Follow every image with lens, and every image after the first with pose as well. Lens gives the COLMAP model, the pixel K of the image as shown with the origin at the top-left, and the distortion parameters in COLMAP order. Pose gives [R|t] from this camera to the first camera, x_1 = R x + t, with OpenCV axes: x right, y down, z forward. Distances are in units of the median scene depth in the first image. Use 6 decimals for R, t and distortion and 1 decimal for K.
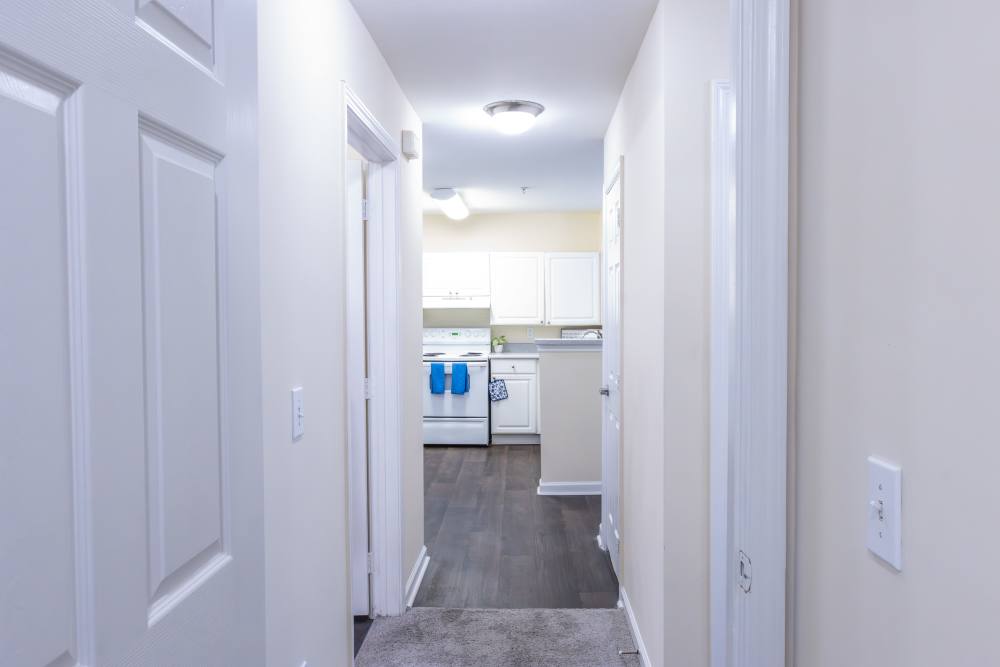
lens RADIAL K [[746.7, 0, 500.0], [0, 746.7, 333.5], [0, 0, 1]] dist [0.002431, 0.003422]
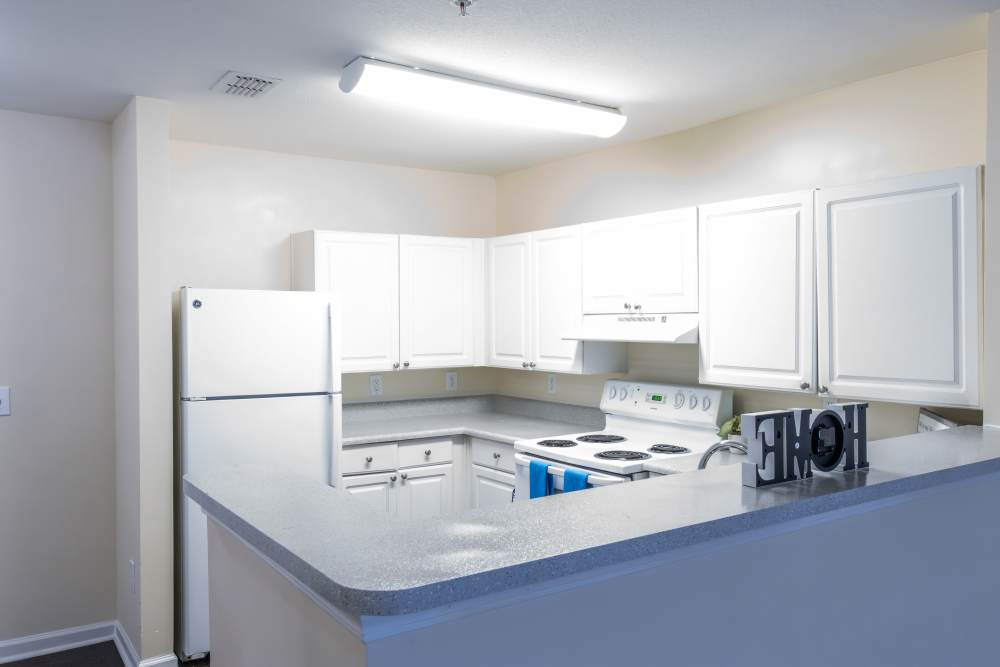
lens RADIAL K [[806.7, 0, 500.0], [0, 806.7, 333.5], [0, 0, 1]] dist [0.004637, 0.006768]
pose [[0.593458, 0.017187, -0.804682, 0.277350], [-0.026912, 0.999637, 0.001503, -0.036860], [0.804415, 0.020764, 0.593704, 0.656784]]
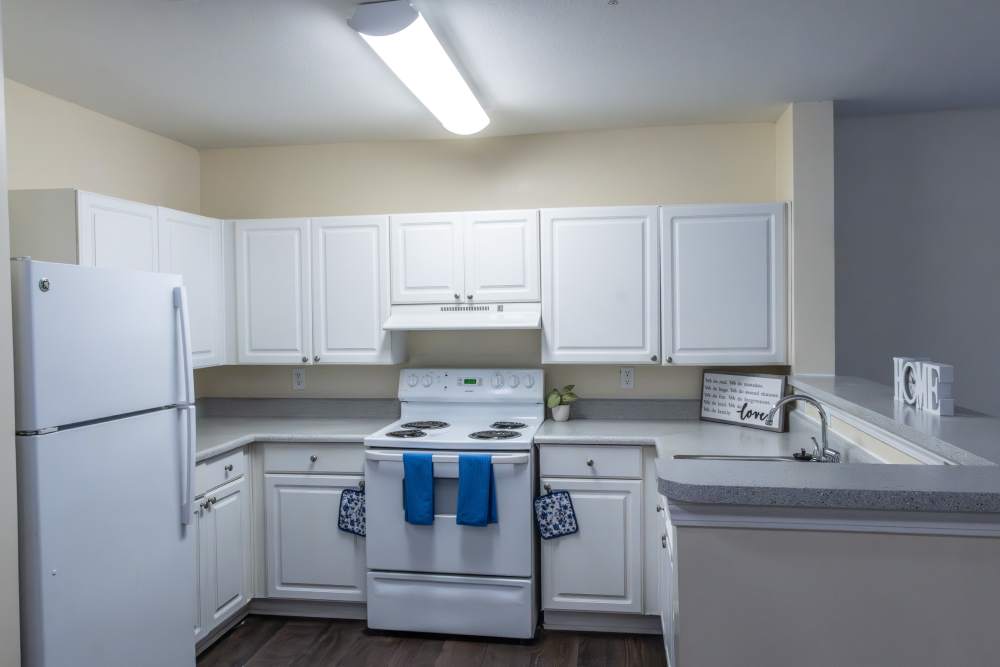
lens RADIAL K [[746.7, 0, 500.0], [0, 746.7, 333.5], [0, 0, 1]] dist [0.002431, 0.003422]
pose [[0.992732, -0.003989, -0.120280, 0.017430], [0.003553, 0.999986, -0.003836, -0.029092], [0.120293, 0.003381, 0.992733, 0.537041]]
